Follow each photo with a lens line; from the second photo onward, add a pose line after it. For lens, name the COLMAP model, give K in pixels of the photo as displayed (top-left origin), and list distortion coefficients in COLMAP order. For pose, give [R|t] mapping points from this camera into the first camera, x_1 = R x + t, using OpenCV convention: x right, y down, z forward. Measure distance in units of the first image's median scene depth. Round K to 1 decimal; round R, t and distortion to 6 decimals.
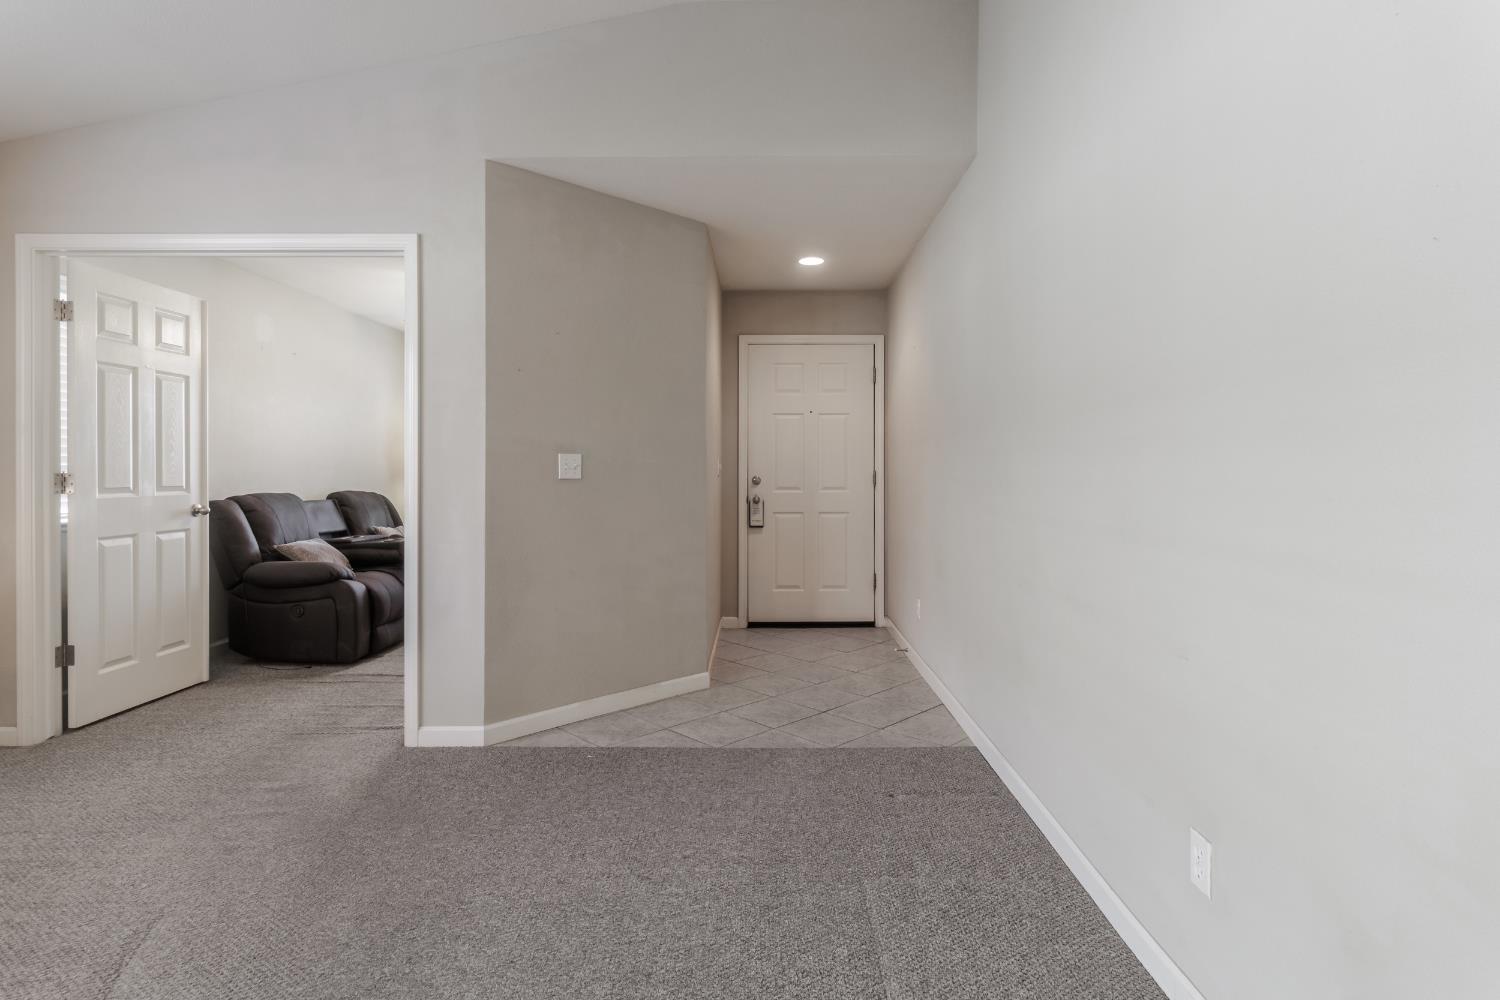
lens RADIAL K [[796.1, 0, 755.3], [0, 796.1, 486.9], [0, 0, 1]] dist [0.002494, -0.002852]
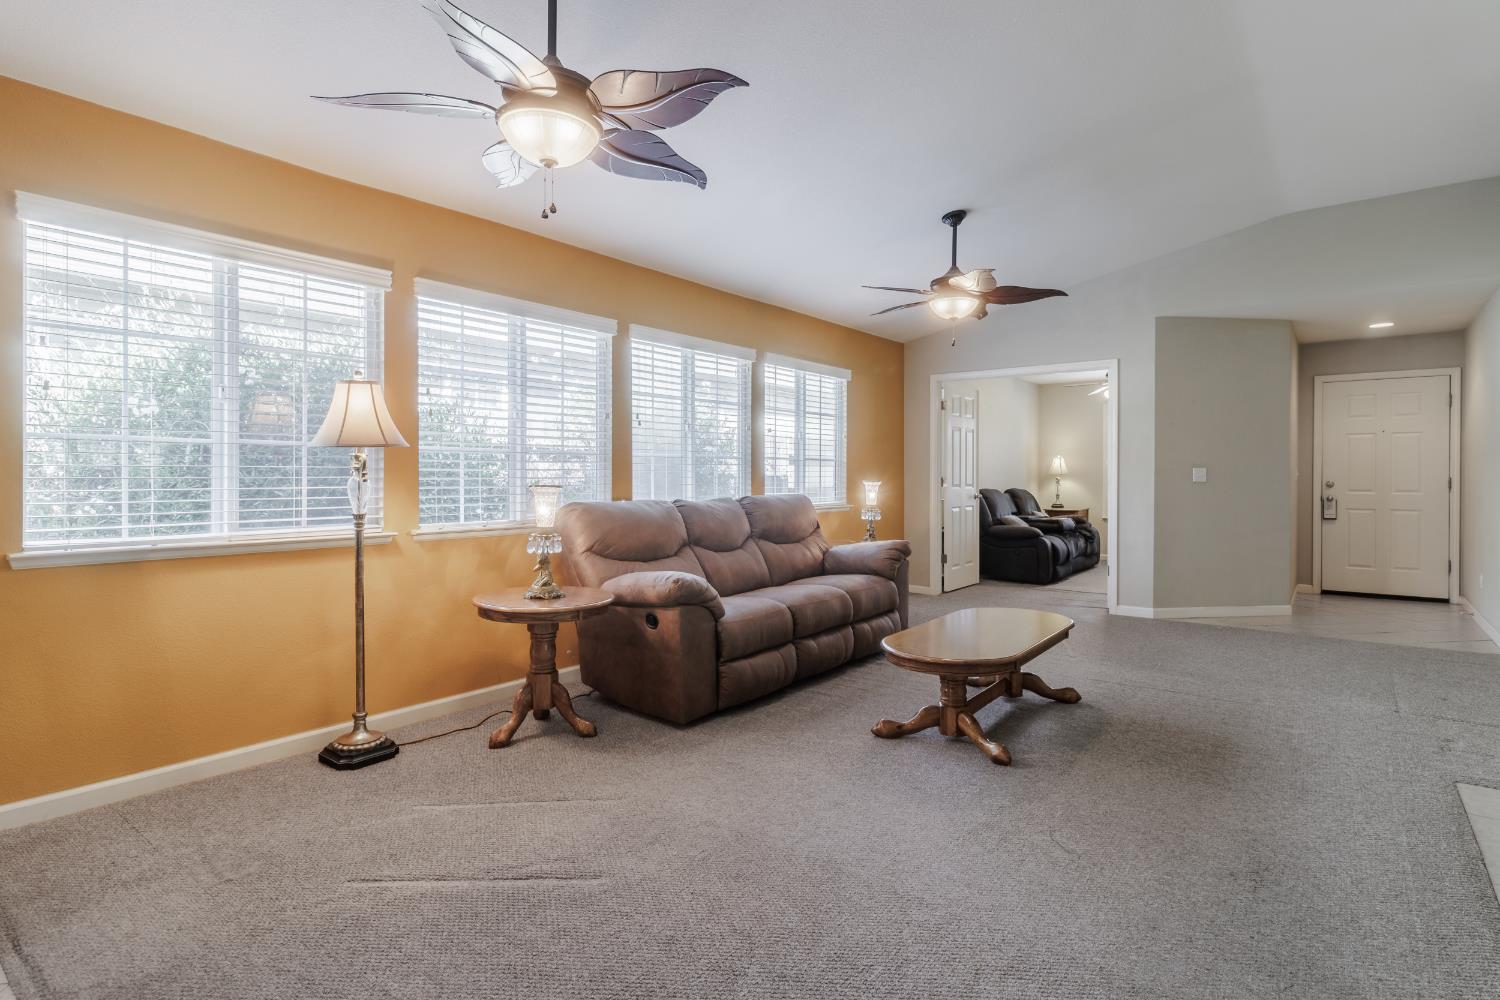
lens RADIAL K [[796.1, 0, 725.4], [0, 796.1, 475.9], [0, 0, 1]] dist [0.002494, -0.002852]
pose [[0.797505, 0.003559, -0.603302, -0.001259], [-0.012856, 0.999856, -0.011095, 0.006295], [0.603175, 0.016604, 0.797436, -0.690483]]
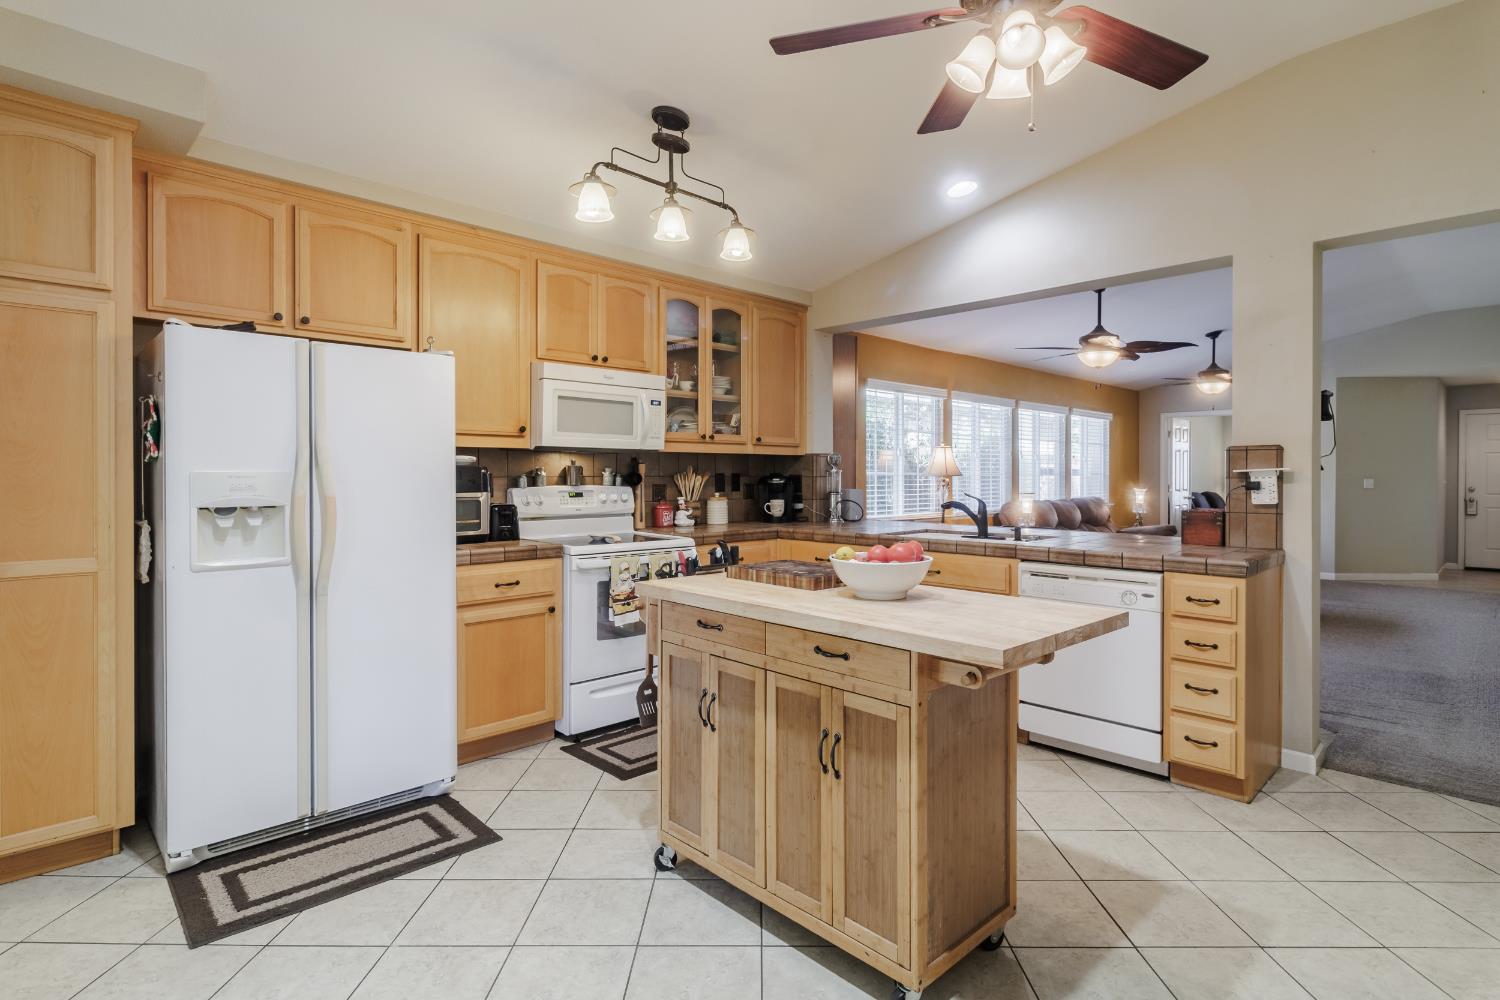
lens RADIAL K [[796.1, 0, 762.1], [0, 796.1, 481.9], [0, 0, 1]] dist [0.002494, -0.002852]
pose [[0.724590, 0.006226, -0.689152, 0.083594], [-0.012133, 0.999919, -0.003724, 0.001315], [0.689073, 0.011060, 0.724607, -1.487447]]
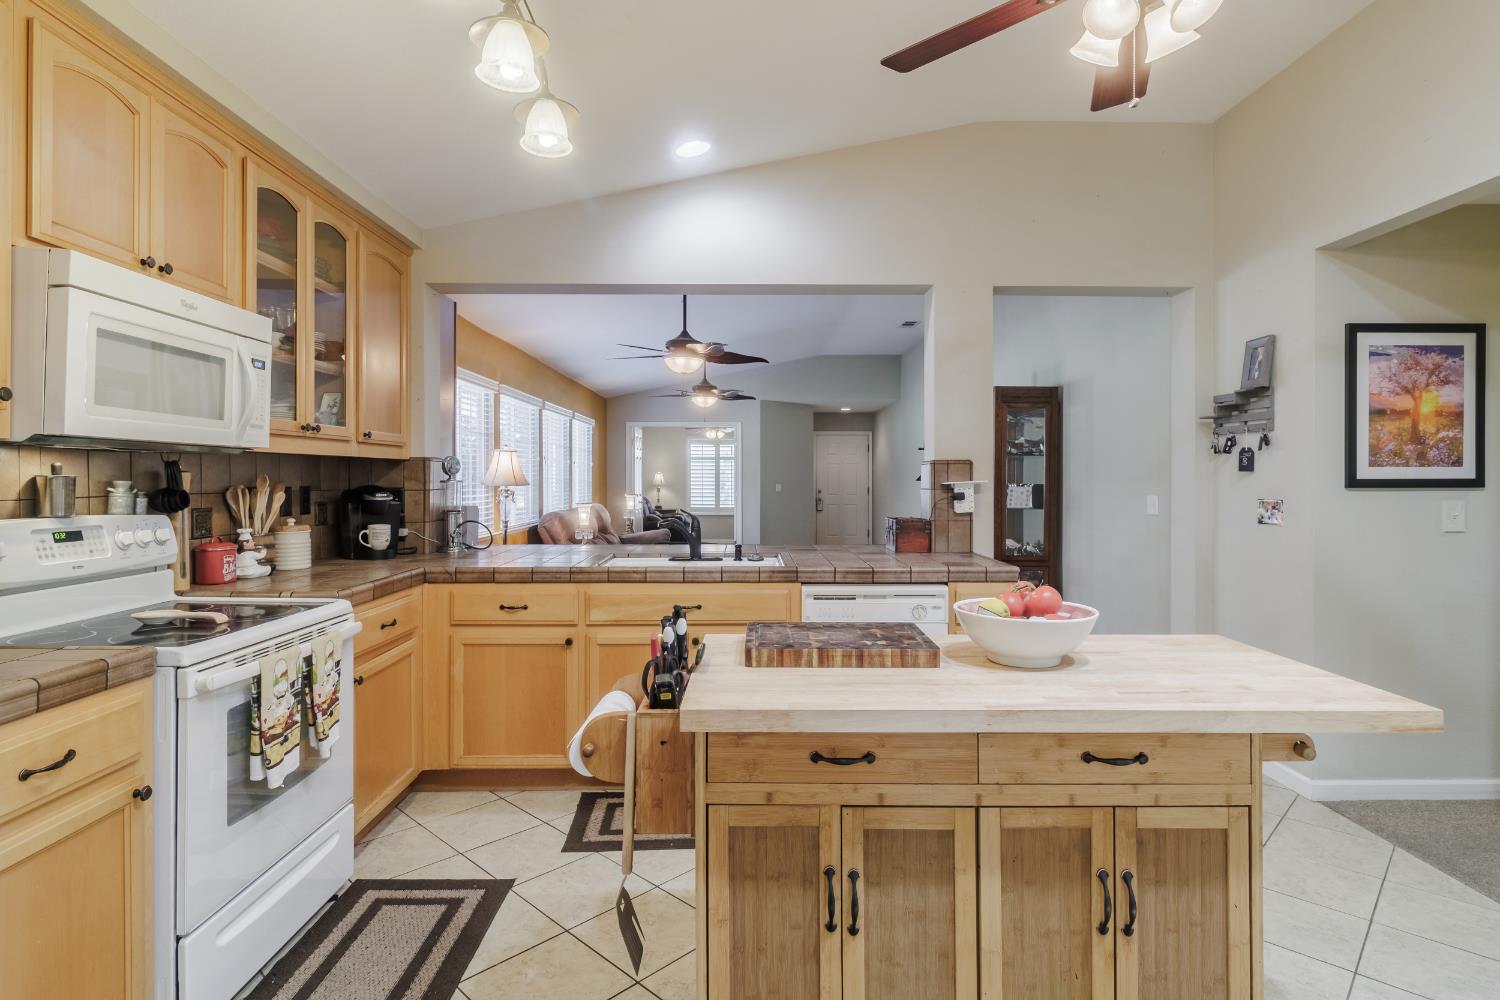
lens RADIAL K [[796.1, 0, 782.2], [0, 796.1, 481.1], [0, 0, 1]] dist [0.002494, -0.002852]
pose [[0.997888, -0.000966, 0.064957, -0.276778], [0.001802, 0.999916, -0.012815, -0.007629], [-0.064939, 0.012905, 0.997806, -1.447189]]
